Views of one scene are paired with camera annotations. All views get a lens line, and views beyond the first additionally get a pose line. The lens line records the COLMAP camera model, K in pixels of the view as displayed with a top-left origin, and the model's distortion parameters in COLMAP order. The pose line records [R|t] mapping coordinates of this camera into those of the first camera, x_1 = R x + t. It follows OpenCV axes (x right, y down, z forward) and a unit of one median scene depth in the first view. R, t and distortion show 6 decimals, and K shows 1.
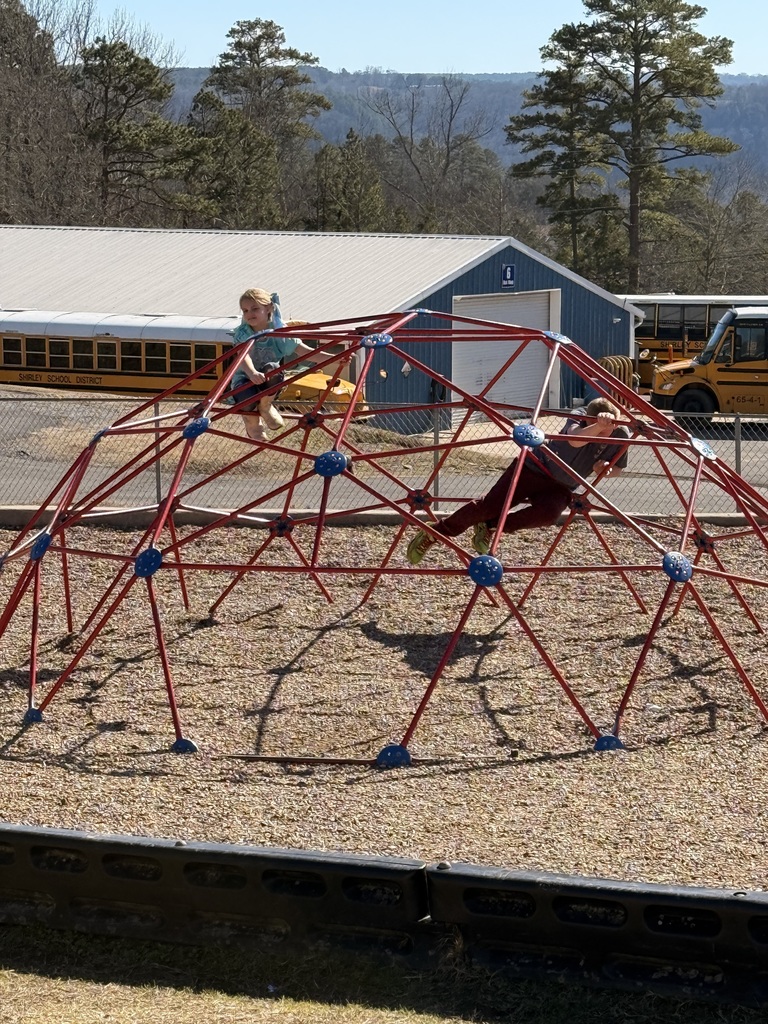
lens RADIAL K [[2772.2, 0, 384.0], [0, 2772.2, 512.0], [0, 0, 1]] dist [-0.035276, -0.281681]
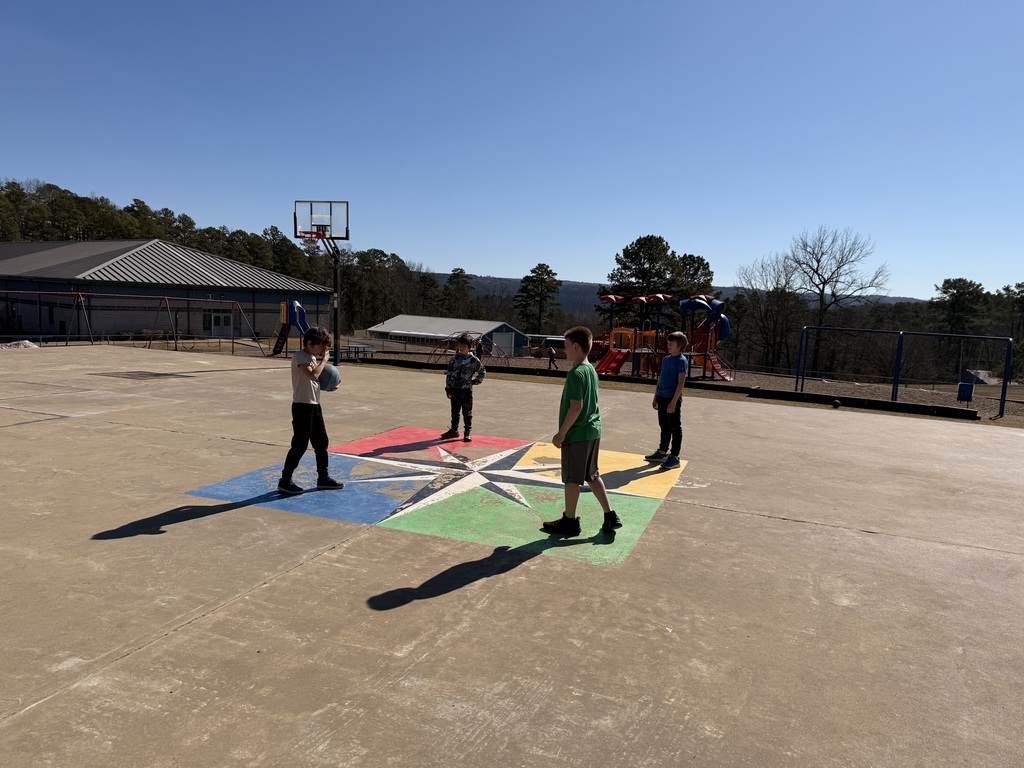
lens RADIAL K [[717.2, 0, 512.0], [0, 717.2, 384.0], [0, 0, 1]] dist [0.000215, -0.000010]
pose [[0.998360, 0.045653, 0.034545, 0.009114], [-0.045337, 0.998923, -0.009872, 0.015355], [-0.034958, 0.008289, 0.999354, -0.180268]]
